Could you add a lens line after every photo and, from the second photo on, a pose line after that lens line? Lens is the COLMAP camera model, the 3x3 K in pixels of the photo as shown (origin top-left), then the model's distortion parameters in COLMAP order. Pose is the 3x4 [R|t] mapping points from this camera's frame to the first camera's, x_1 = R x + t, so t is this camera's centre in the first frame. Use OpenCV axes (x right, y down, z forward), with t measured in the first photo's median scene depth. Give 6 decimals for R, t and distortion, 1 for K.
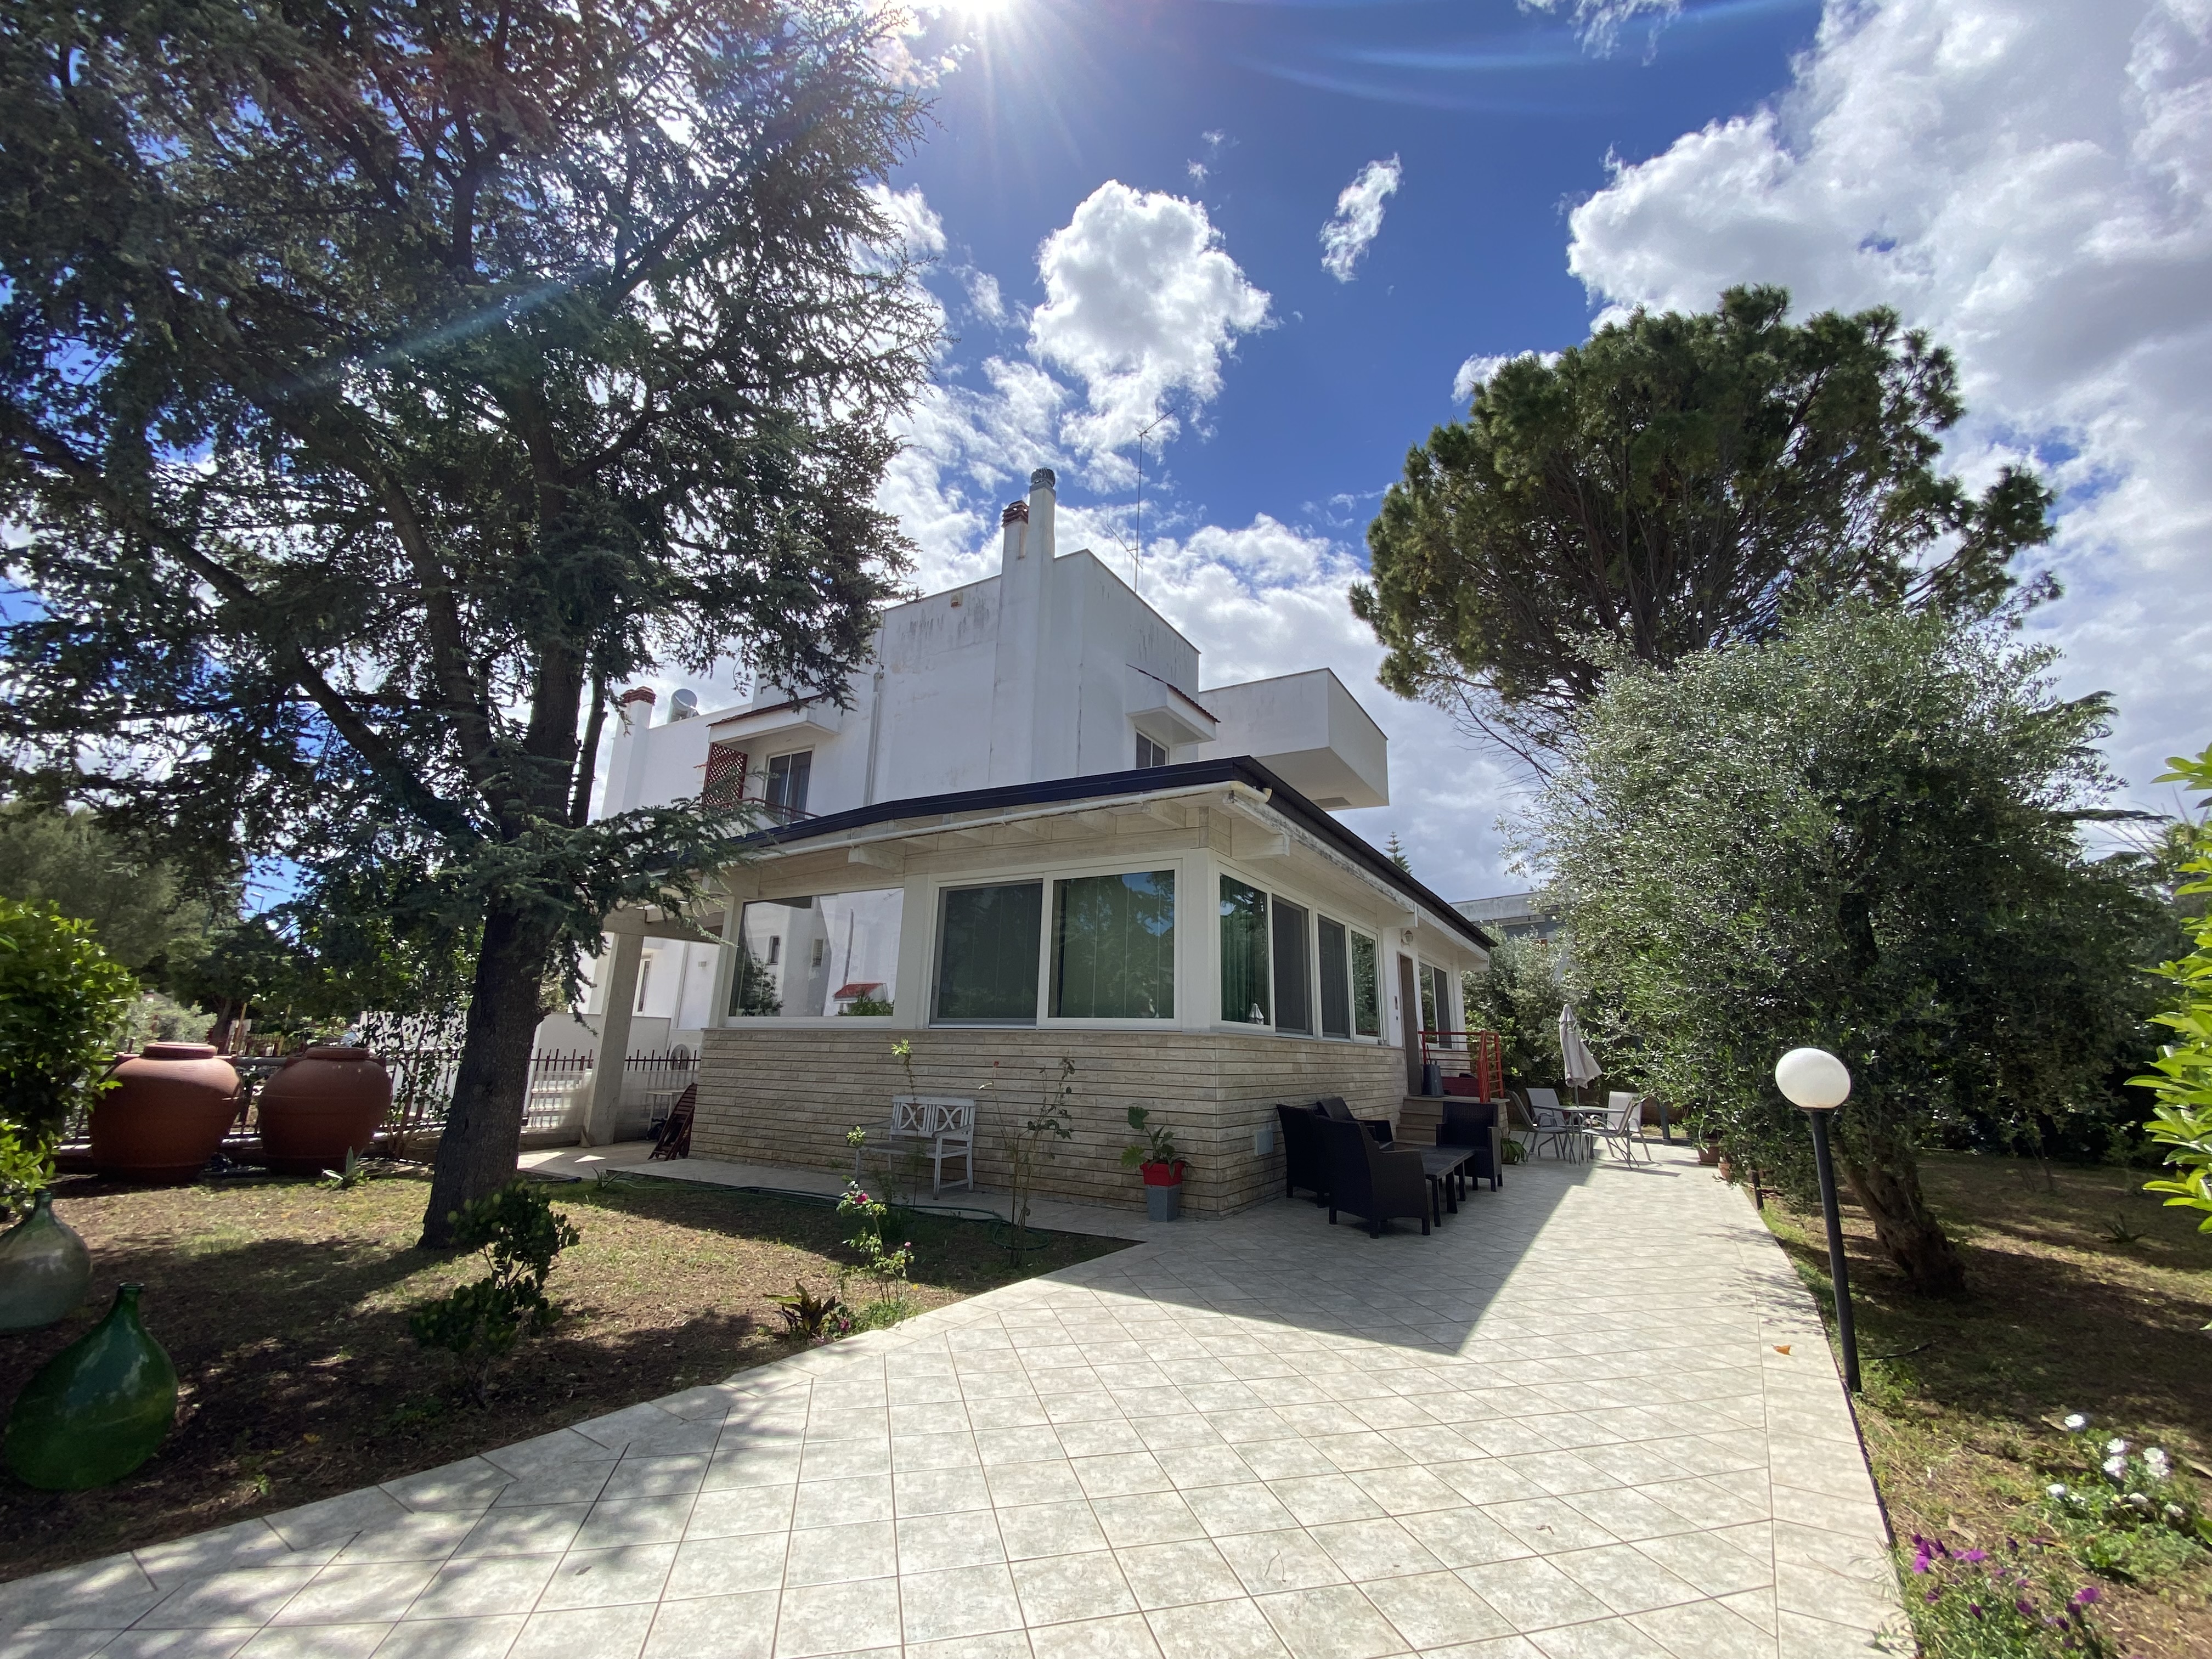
lens RADIAL K [[896.6, 0, 1112.5], [0, 896.6, 828.2], [0, 0, 1]] dist [0.016052, -0.019047]
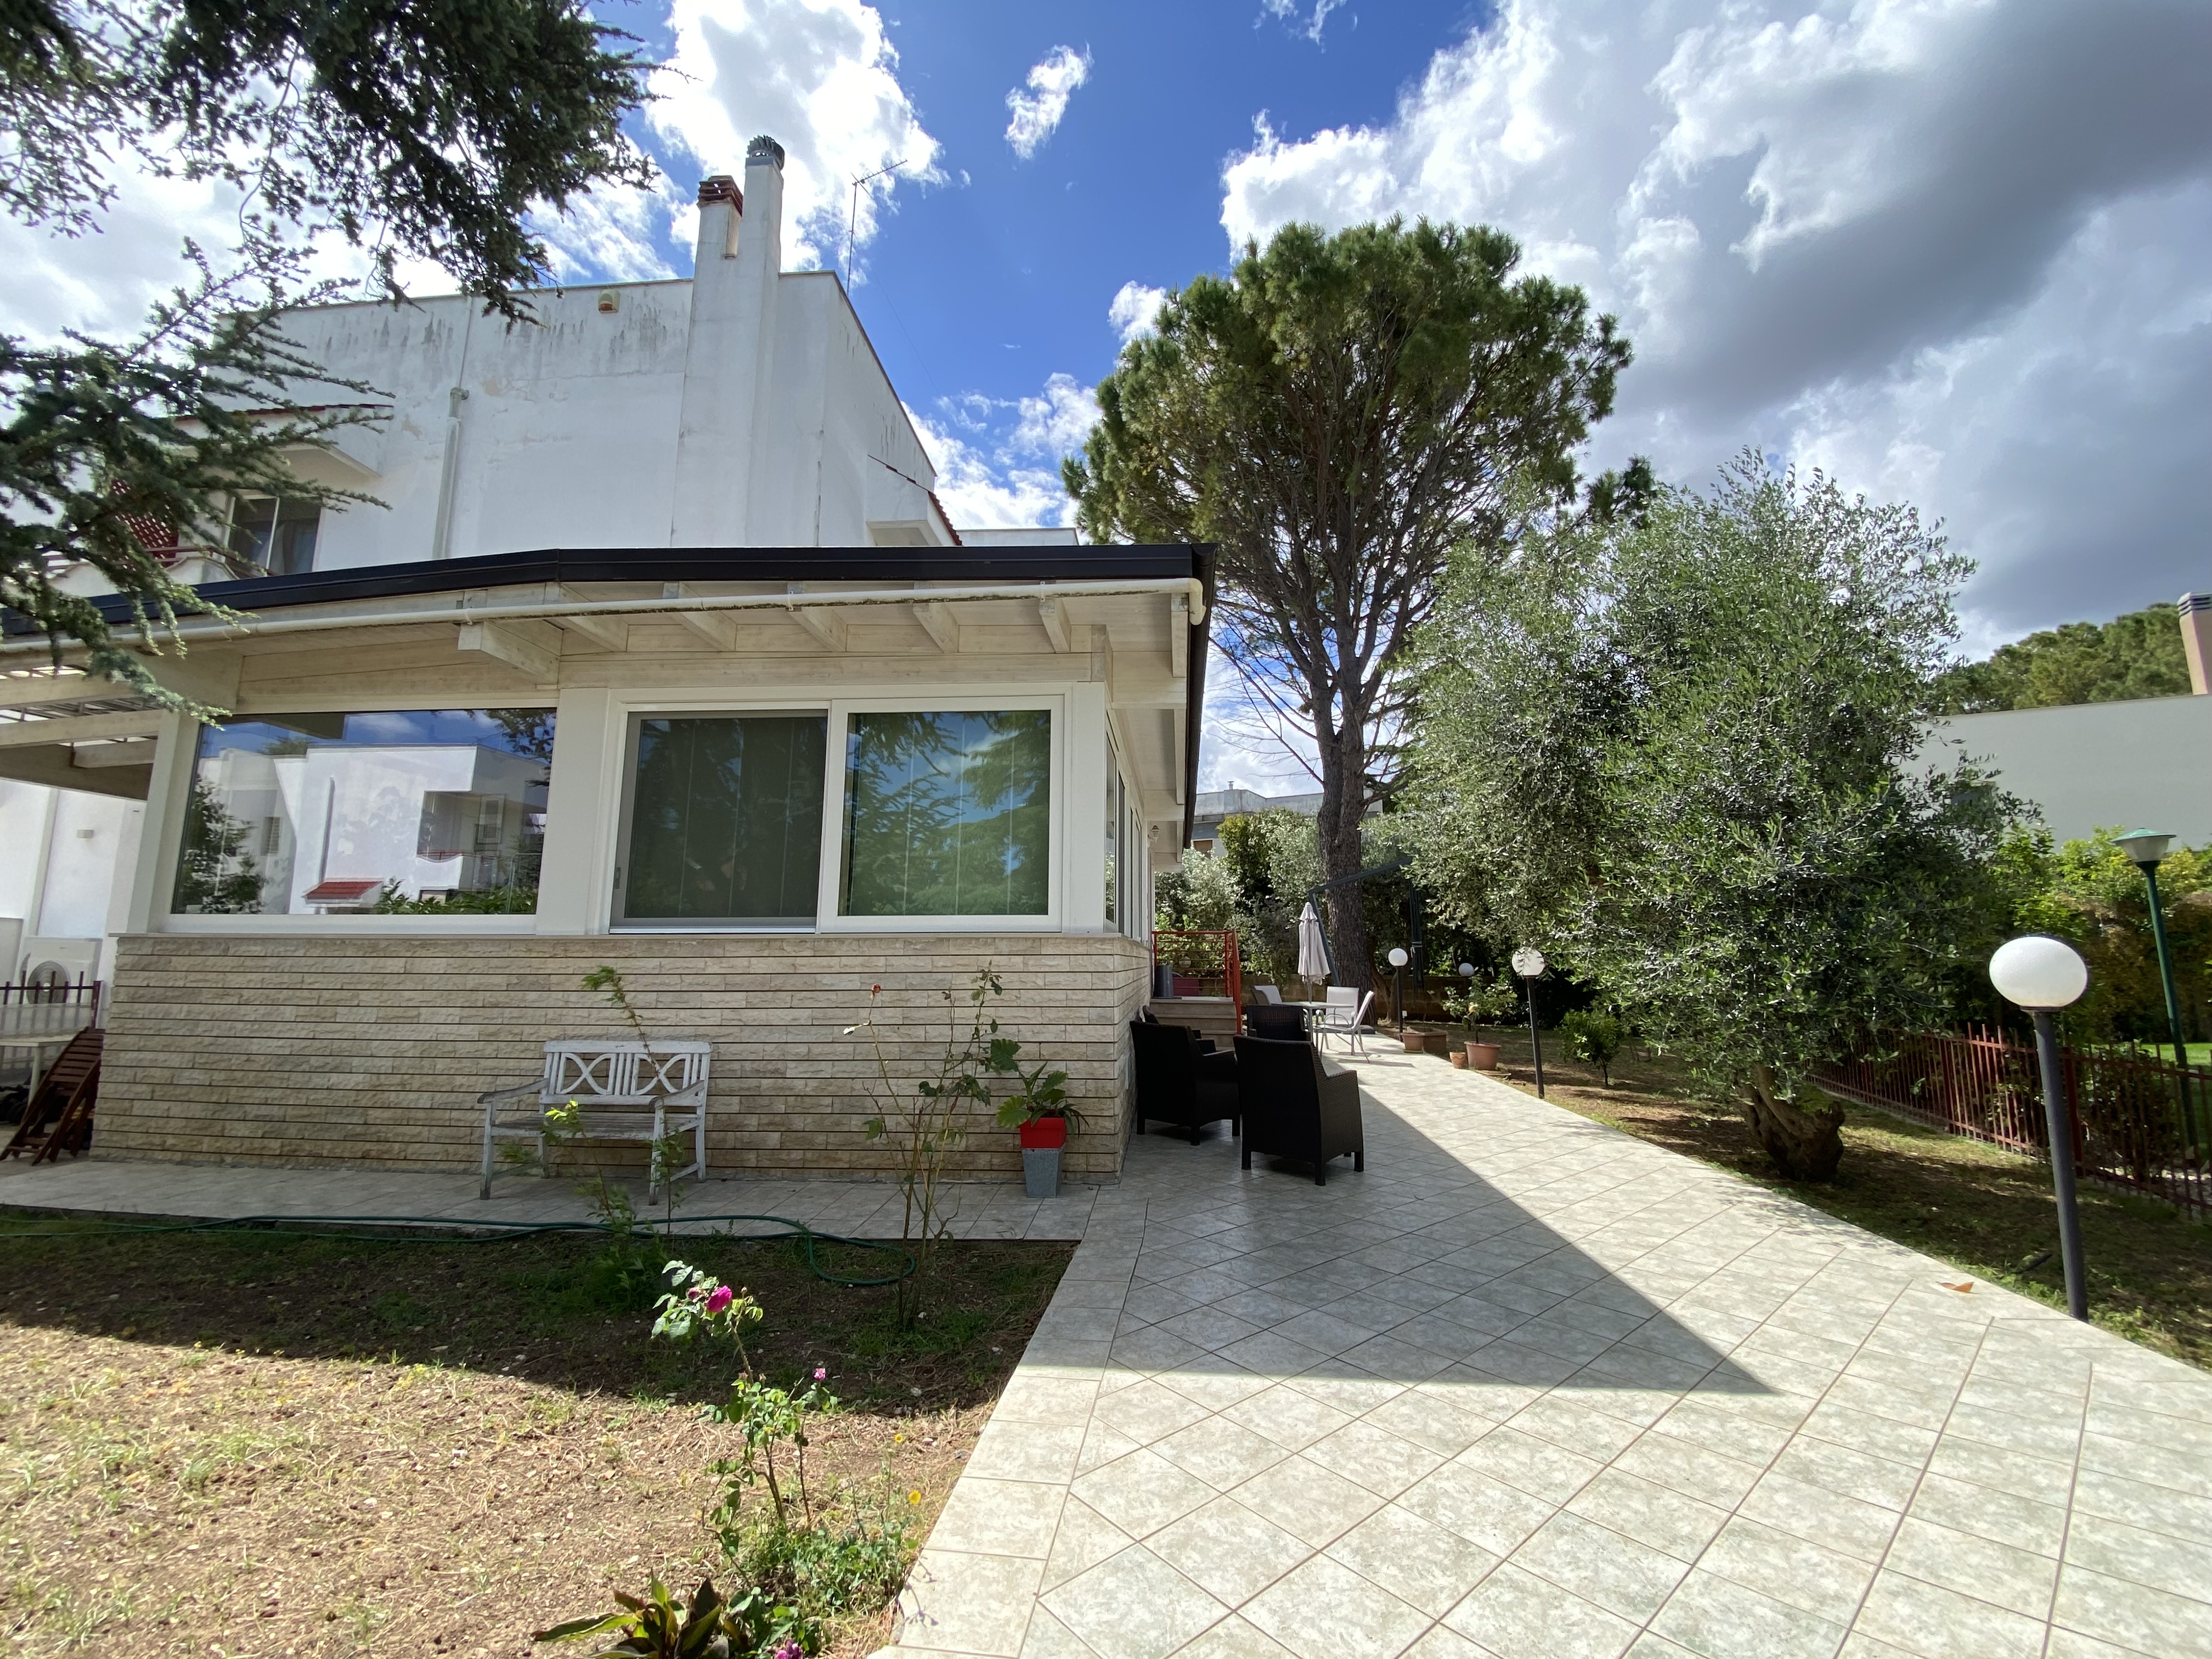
lens RADIAL K [[896.6, 0, 1112.5], [0, 896.6, 828.2], [0, 0, 1]] dist [0.016052, -0.019047]
pose [[0.901456, 0.045937, 0.430426, -0.176234], [-0.085635, 0.993626, 0.073304, 0.080194], [-0.424315, -0.102940, 0.899644, 0.317977]]
